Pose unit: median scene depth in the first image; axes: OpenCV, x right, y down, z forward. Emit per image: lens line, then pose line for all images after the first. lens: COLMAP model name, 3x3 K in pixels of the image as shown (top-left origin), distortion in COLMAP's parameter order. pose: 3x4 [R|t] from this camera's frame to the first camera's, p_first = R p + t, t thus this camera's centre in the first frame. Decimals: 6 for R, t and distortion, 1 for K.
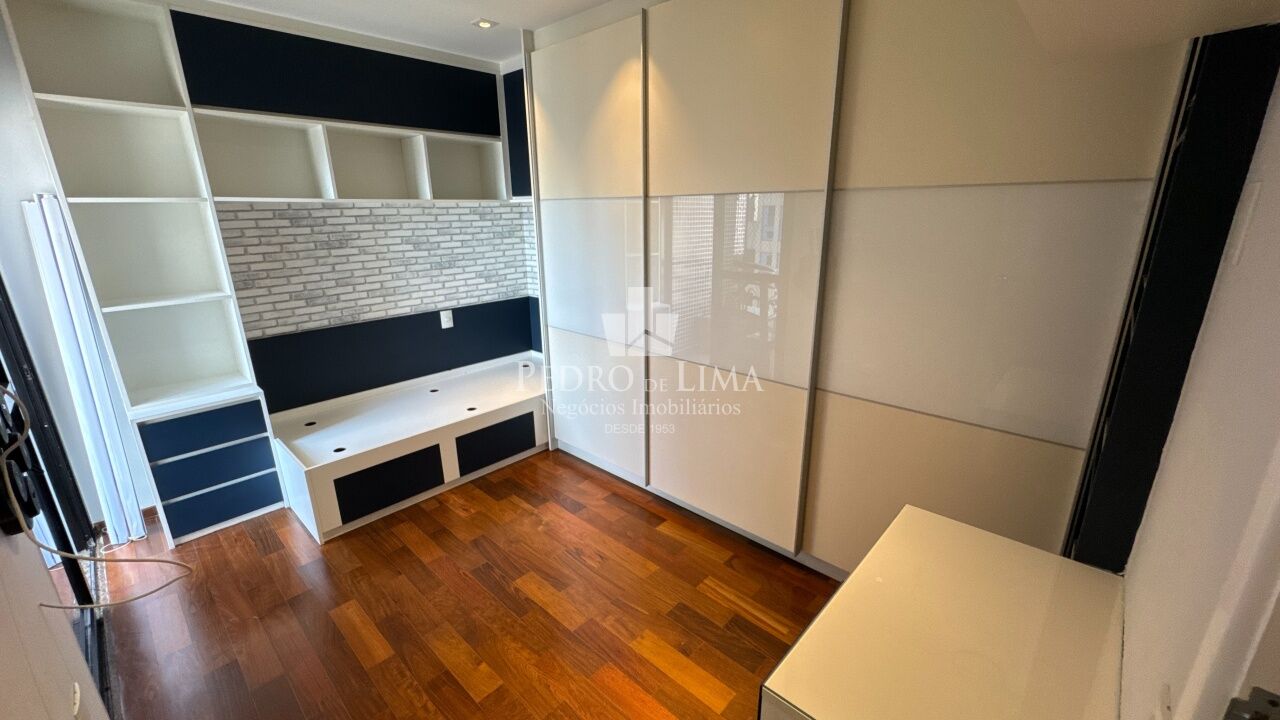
lens RADIAL K [[513.1, 0, 640.0], [0, 513.1, 360.0], [0, 0, 1]] dist [-0.002788, -0.000250]
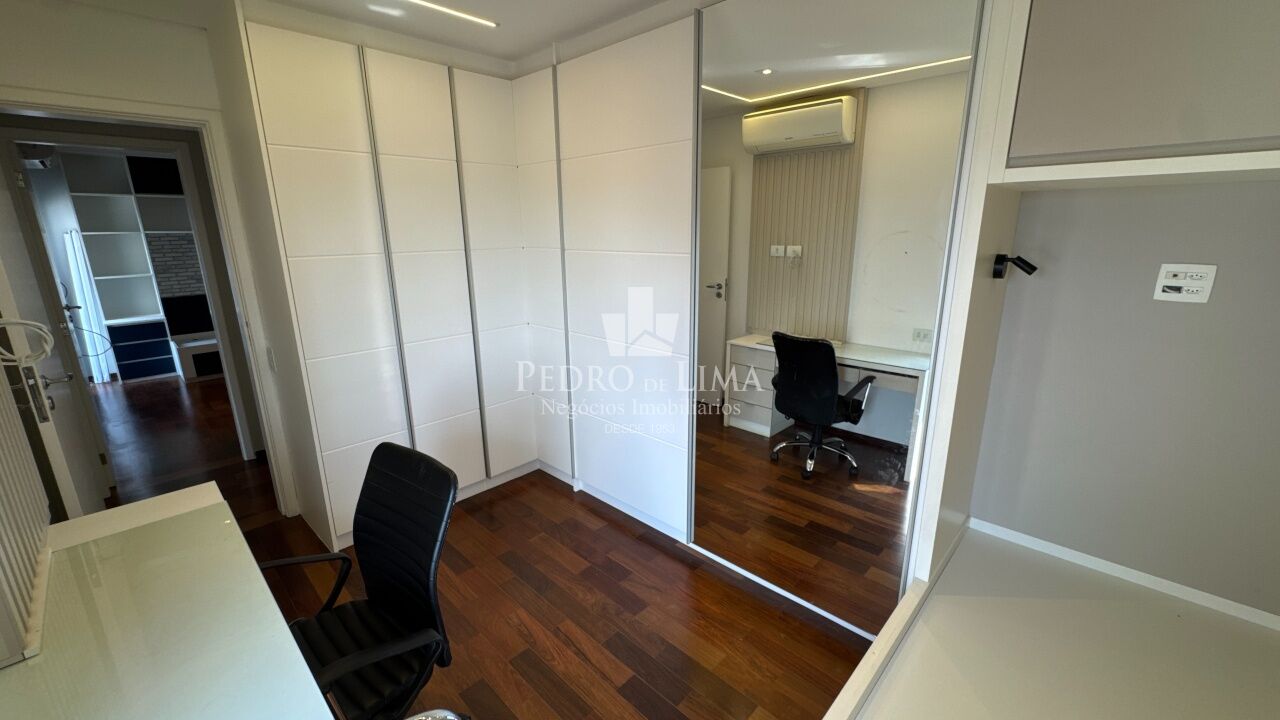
lens RADIAL K [[513.1, 0, 640.0], [0, 513.1, 360.0], [0, 0, 1]] dist [-0.002788, -0.000250]
pose [[0.999923, -0.010281, -0.006996, 1.330983], [0.009965, 0.998995, -0.043707, 0.363895], [0.007439, 0.043634, 0.999020, -1.190021]]
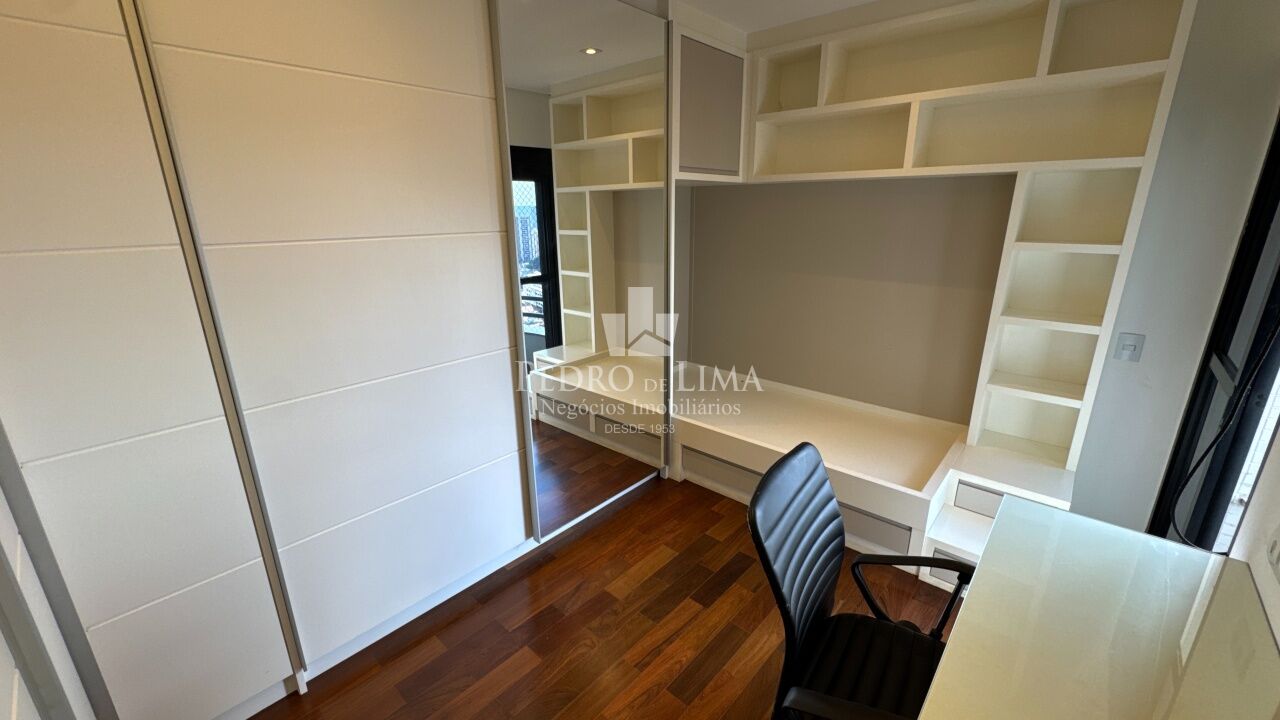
lens RADIAL K [[513.1, 0, 640.0], [0, 513.1, 360.0], [0, 0, 1]] dist [-0.002788, -0.000250]
pose [[-0.036851, -0.283124, 0.958375, -3.826982], [0.302187, 0.910971, 0.280740, -1.025159], [-0.952536, 0.299954, 0.051987, 3.745419]]
